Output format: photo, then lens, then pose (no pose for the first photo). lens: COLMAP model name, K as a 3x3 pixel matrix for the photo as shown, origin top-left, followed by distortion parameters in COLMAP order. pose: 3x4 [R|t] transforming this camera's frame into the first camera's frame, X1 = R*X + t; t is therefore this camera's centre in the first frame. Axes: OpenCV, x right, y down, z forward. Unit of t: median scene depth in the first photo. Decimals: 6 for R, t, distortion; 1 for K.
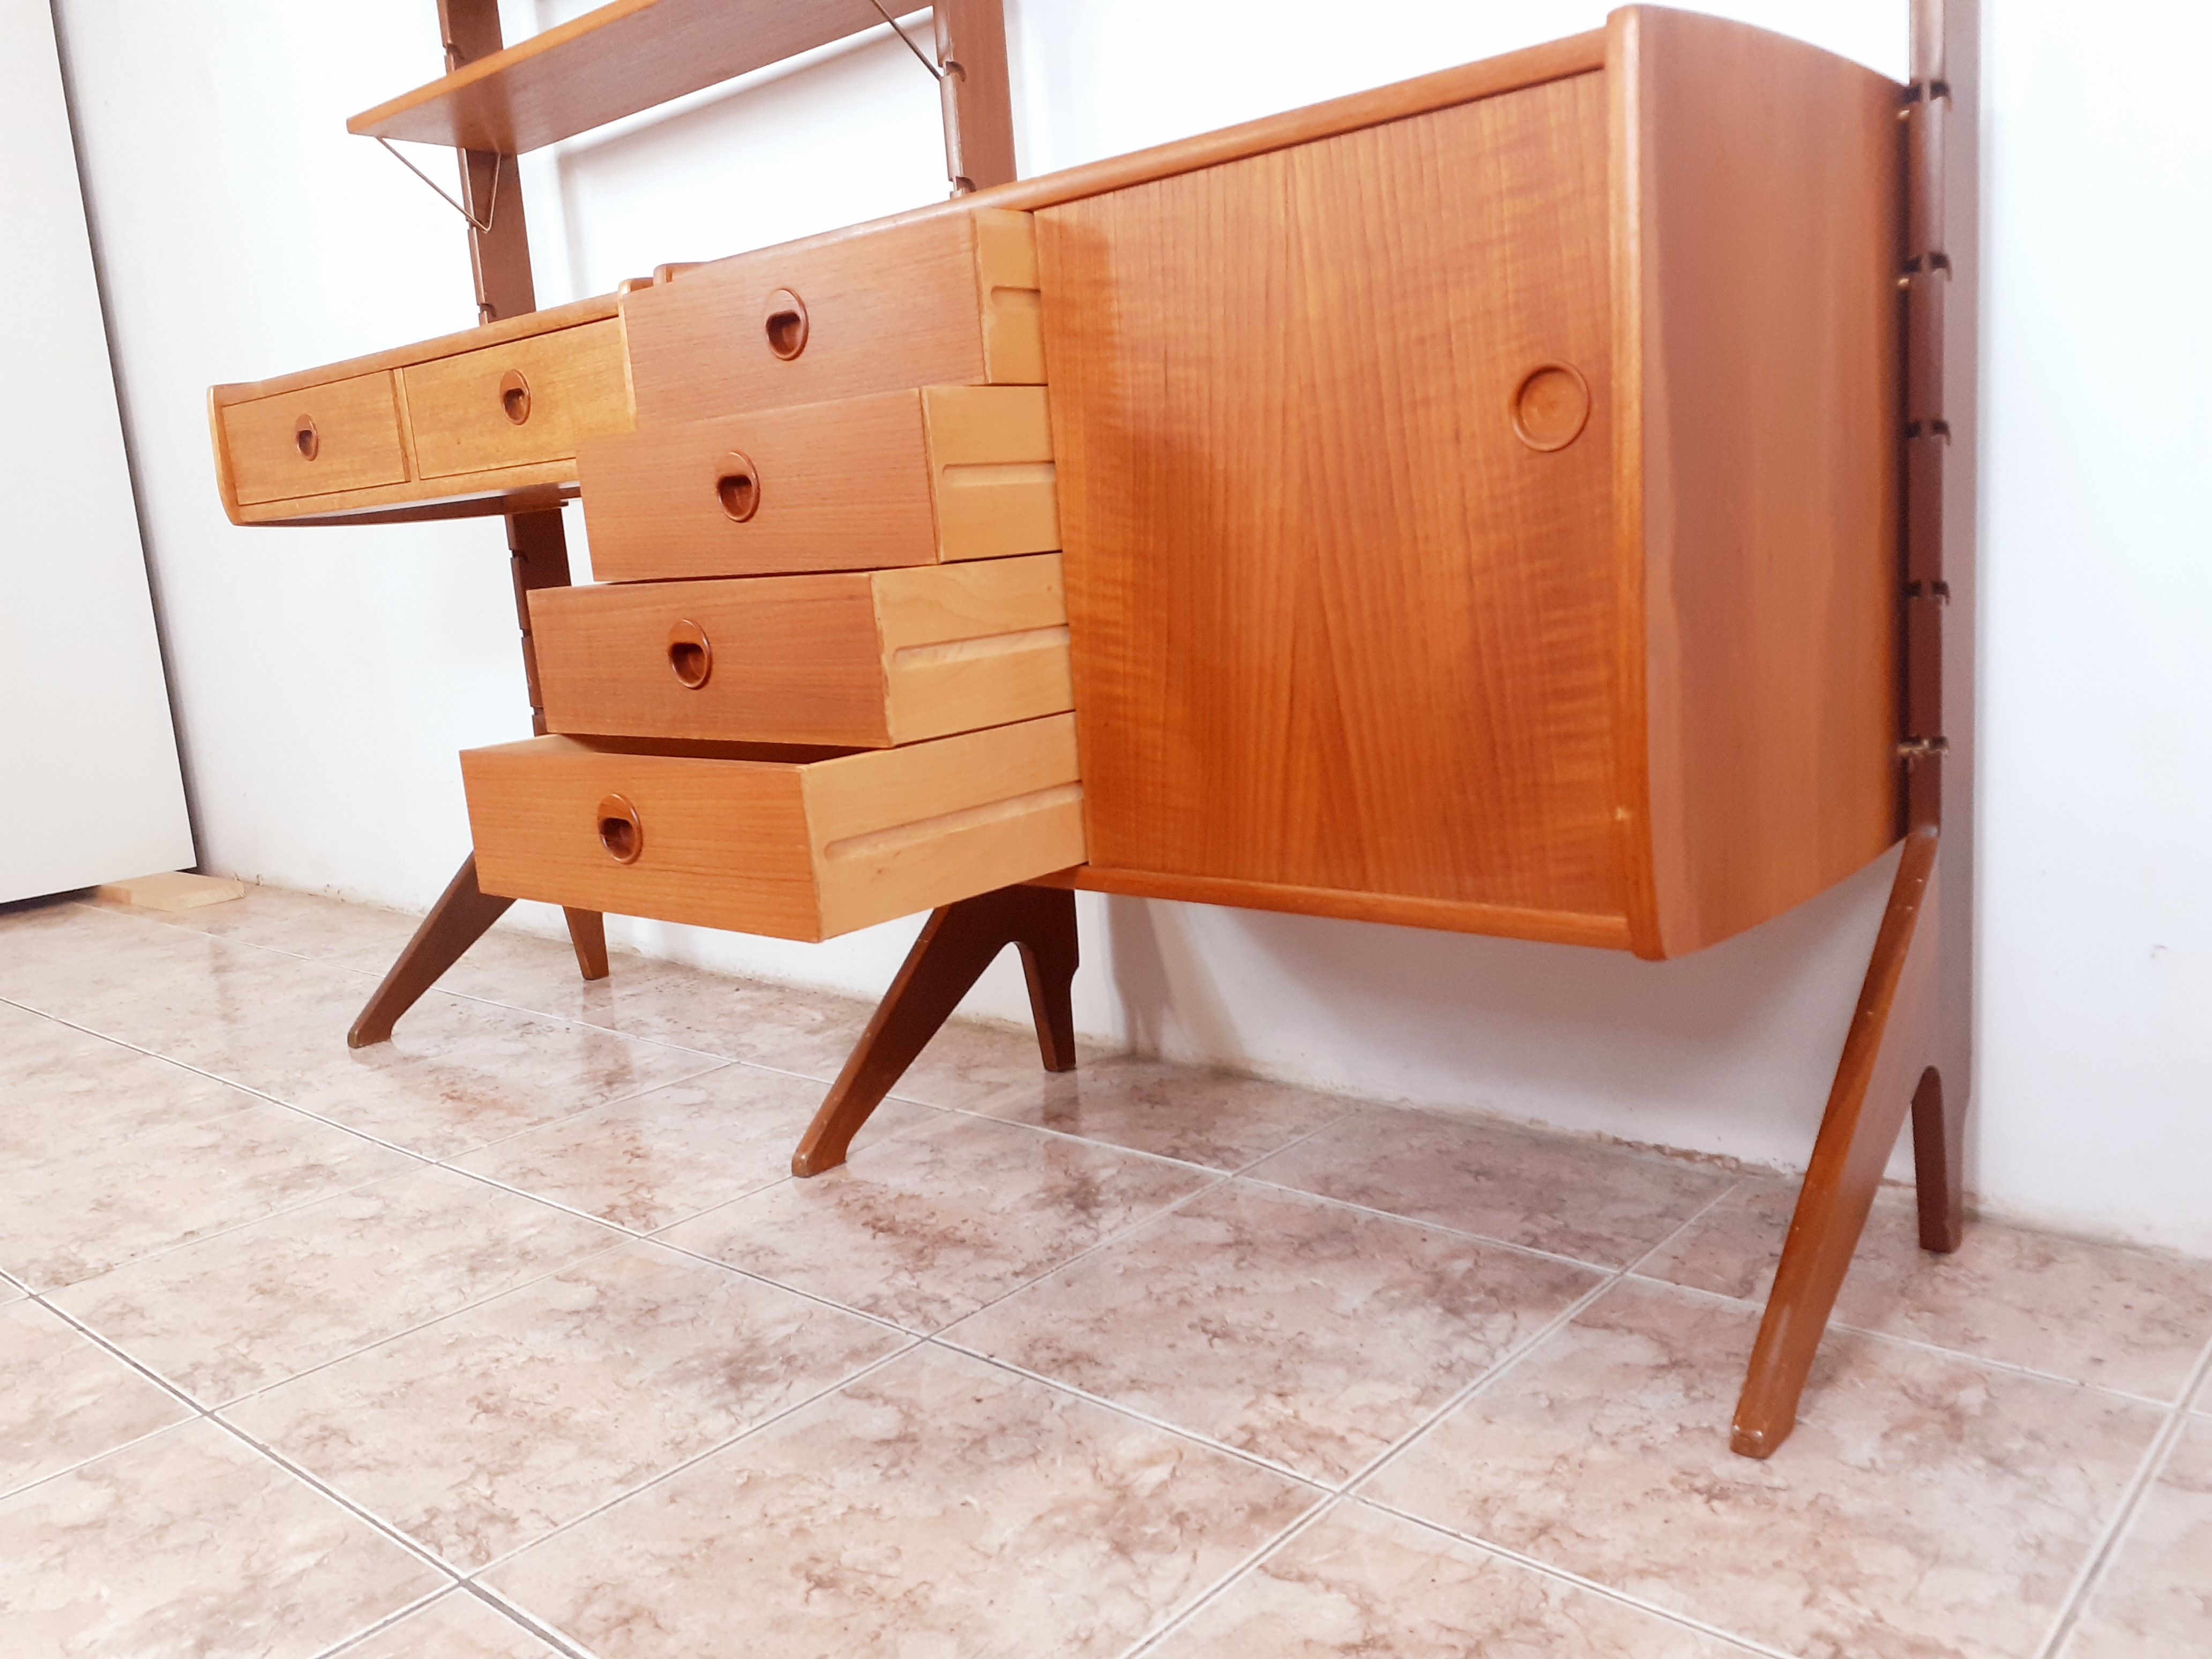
lens RADIAL K [[1773.9, 0, 1124.1], [0, 1773.9, 827.5], [0, 0, 1]] dist [0.017174, -0.017877]
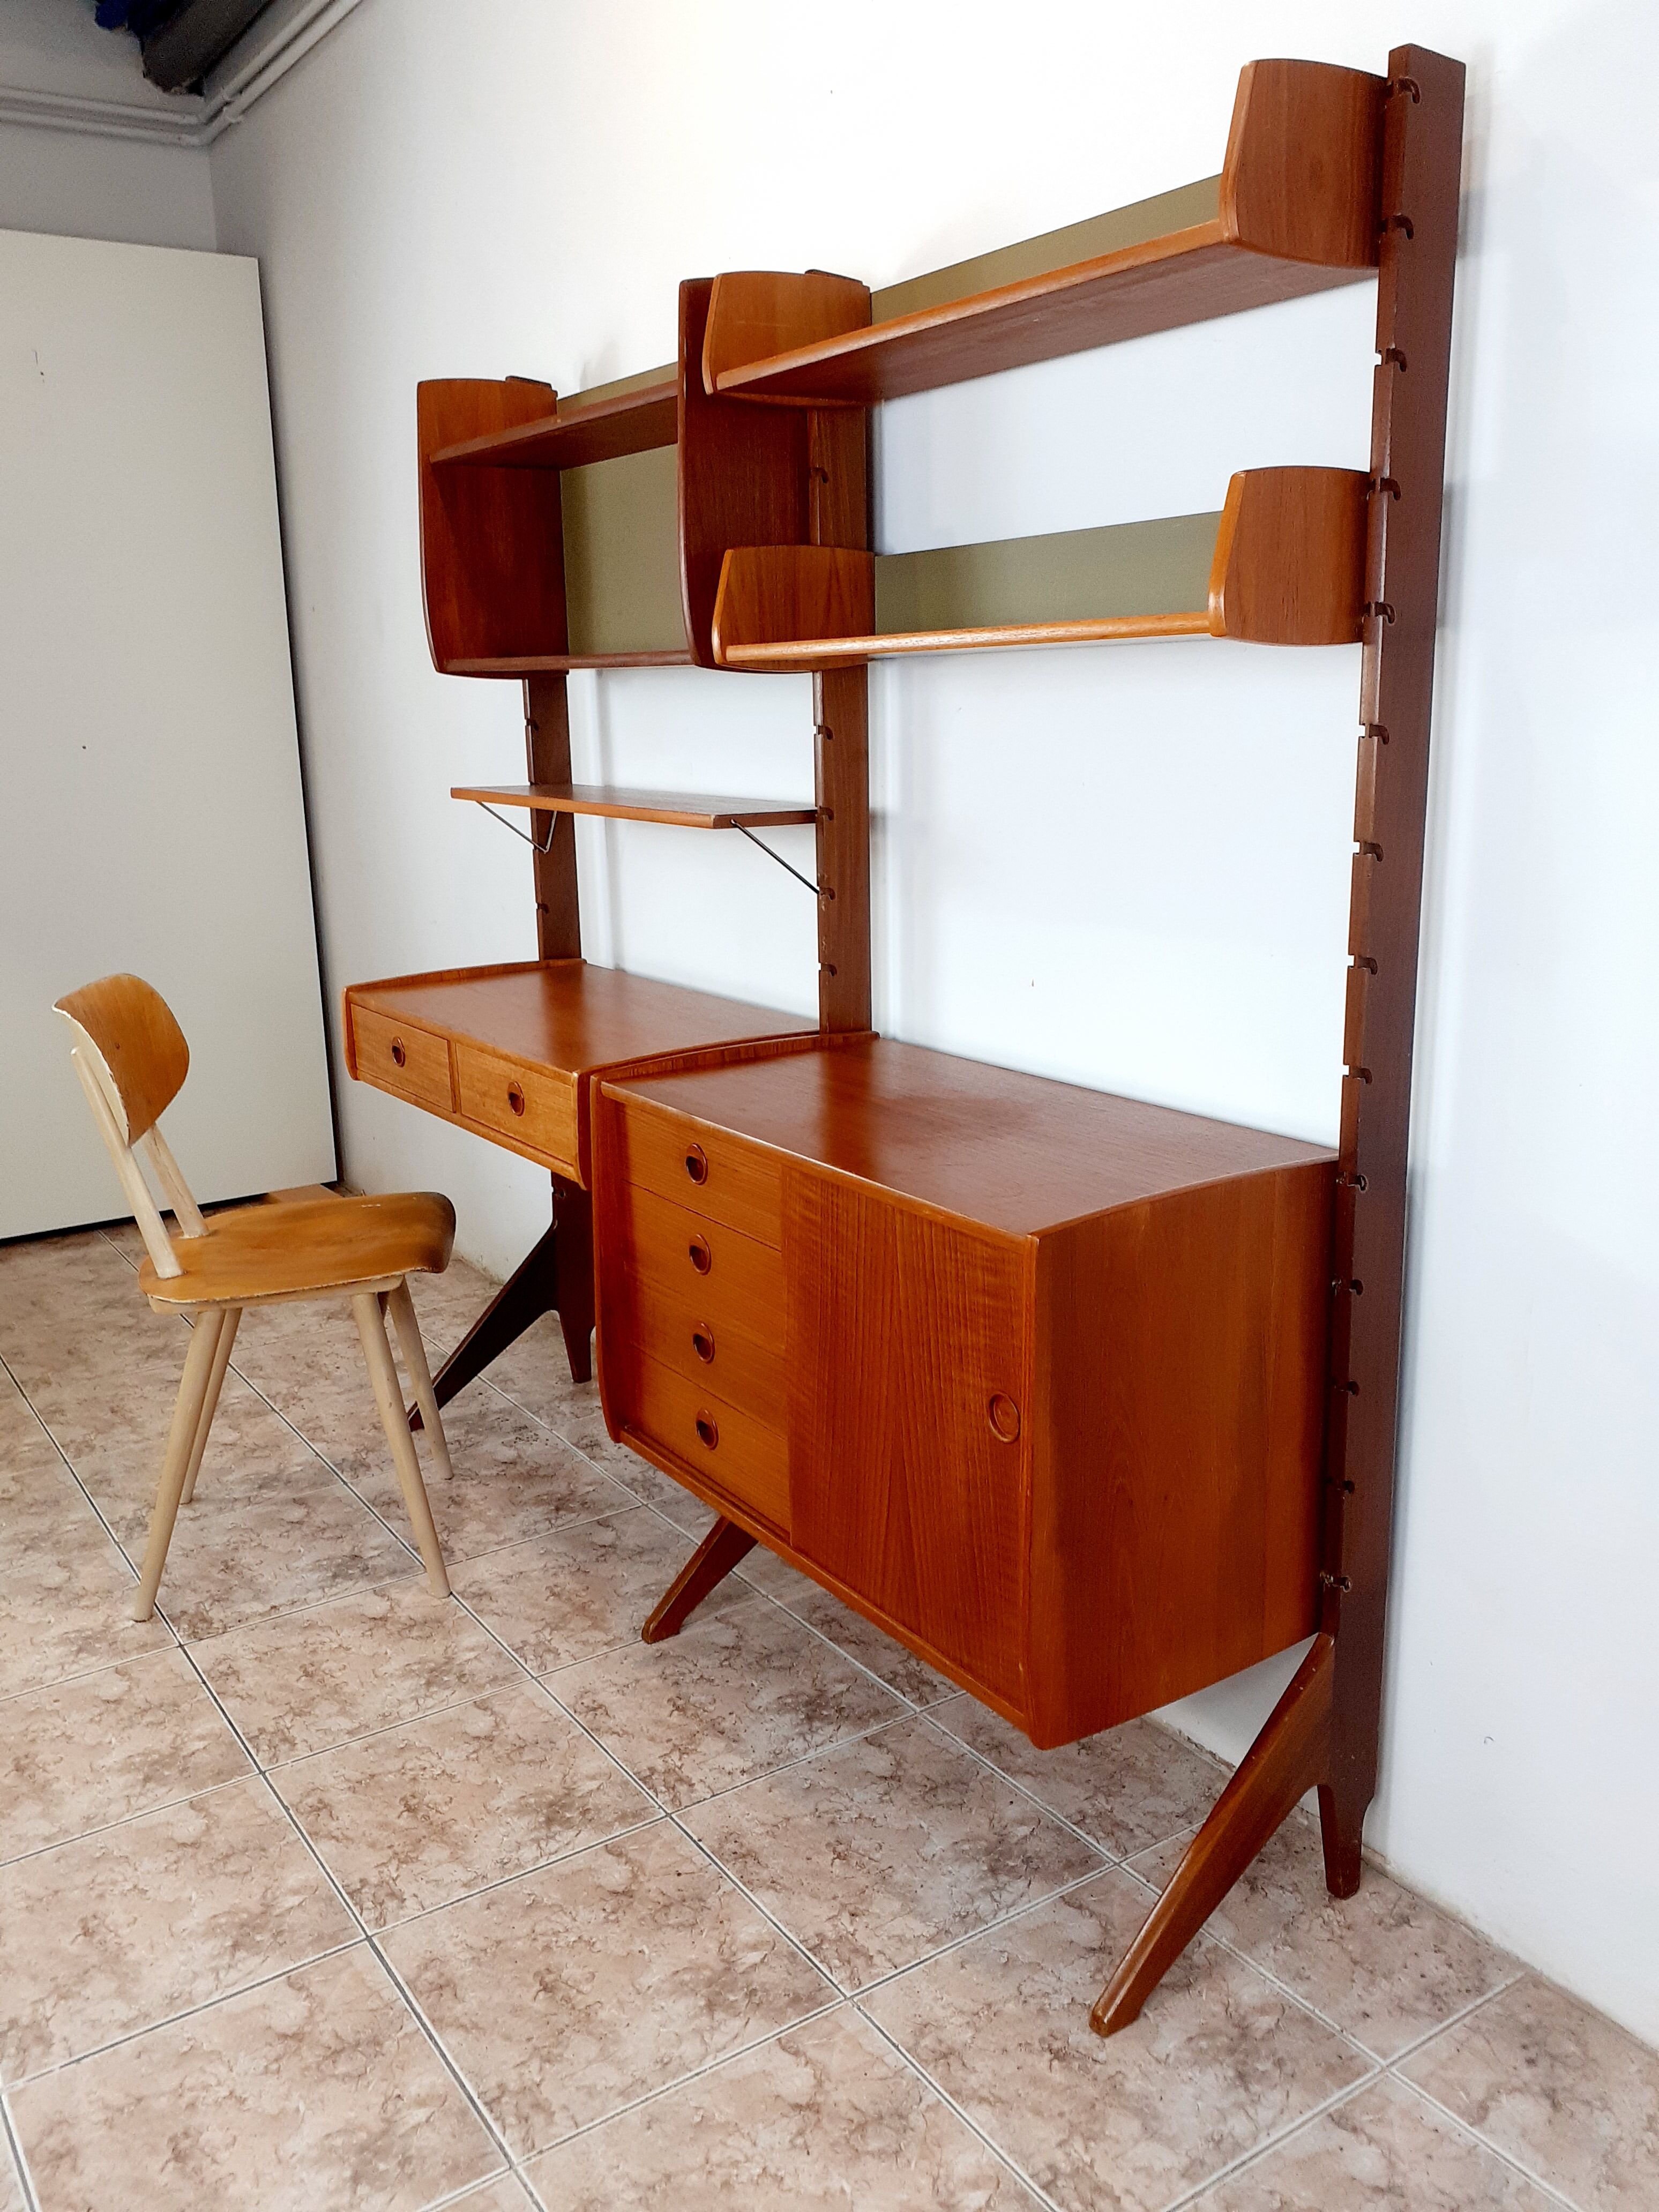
lens RADIAL K [[1773.9, 0, 822.6], [0, 1773.9, 1097.6], [0, 0, 1]] dist [0.017174, -0.017877]
pose [[0.967024, 0.113762, -0.227866, 0.337809], [-0.098987, 0.992236, 0.075289, -0.522546], [0.234662, -0.050250, 0.970777, -0.523793]]
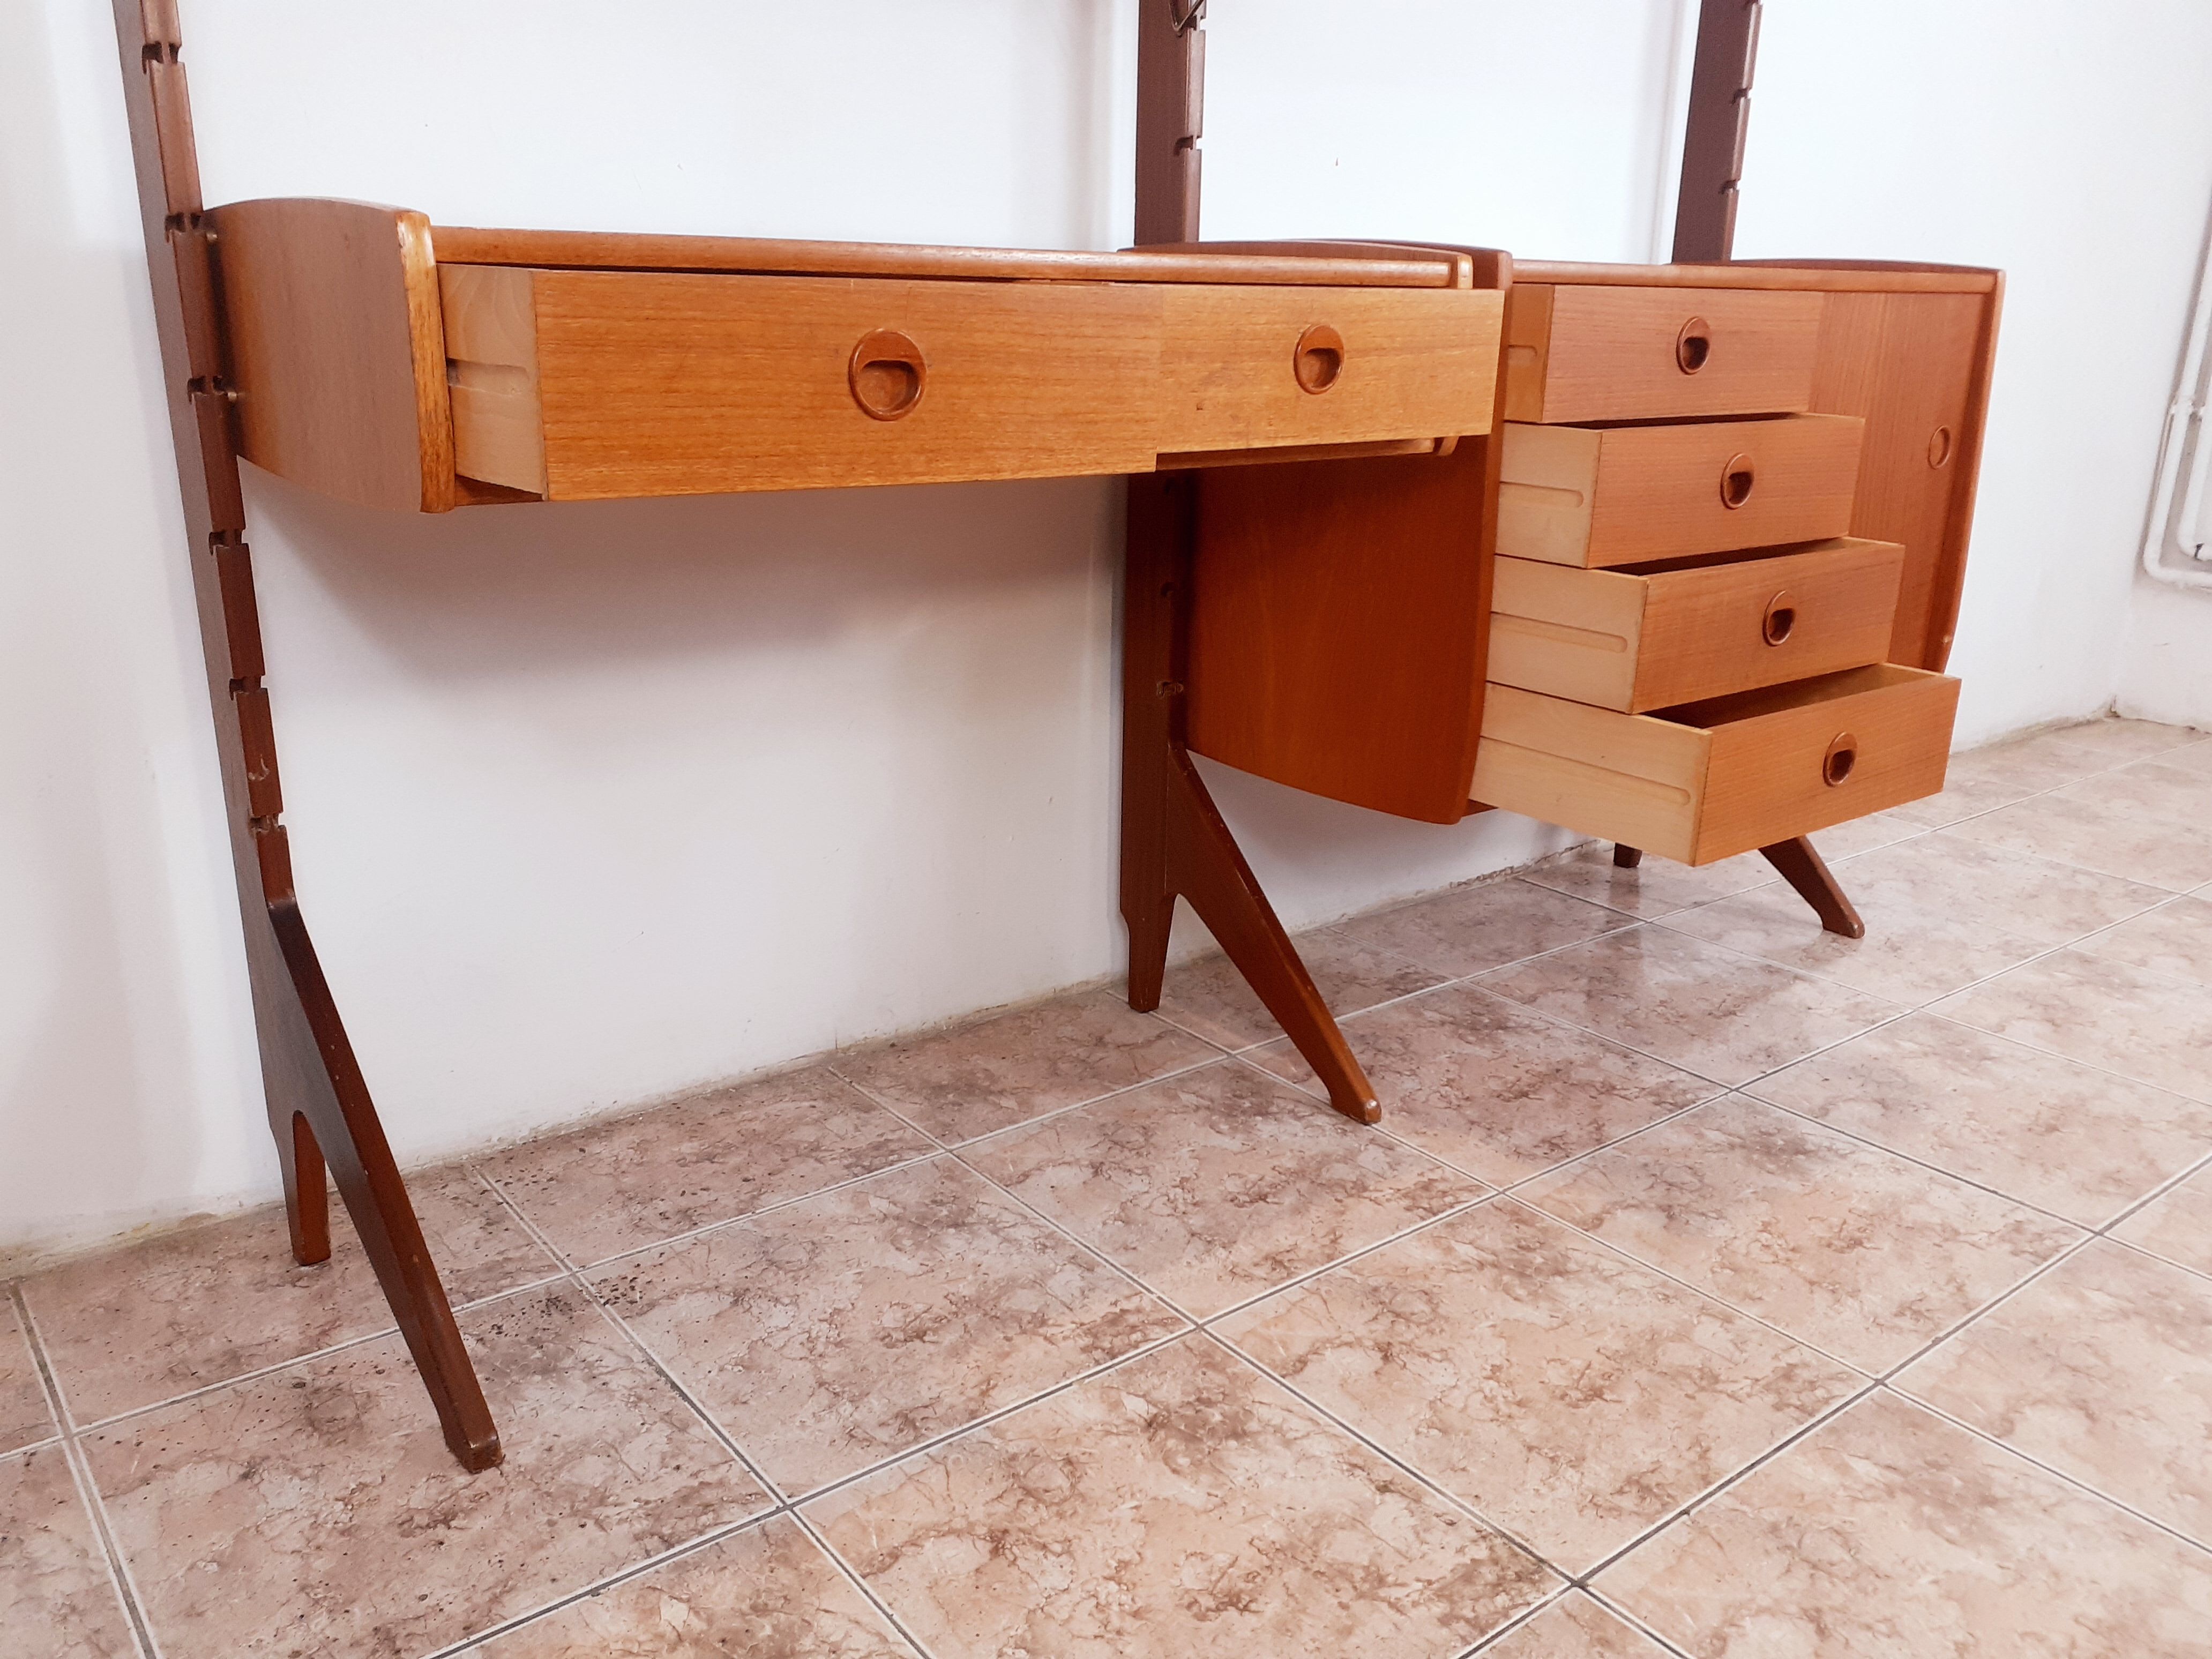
lens RADIAL K [[1773.9, 0, 1093.1], [0, 1773.9, 809.8], [0, 0, 1]] dist [0.017174, -0.017877]
pose [[0.183683, -0.201669, 0.962076, -1.644870], [0.137845, 0.974342, 0.177923, -0.270561], [-0.973272, 0.099936, 0.206769, 1.275659]]
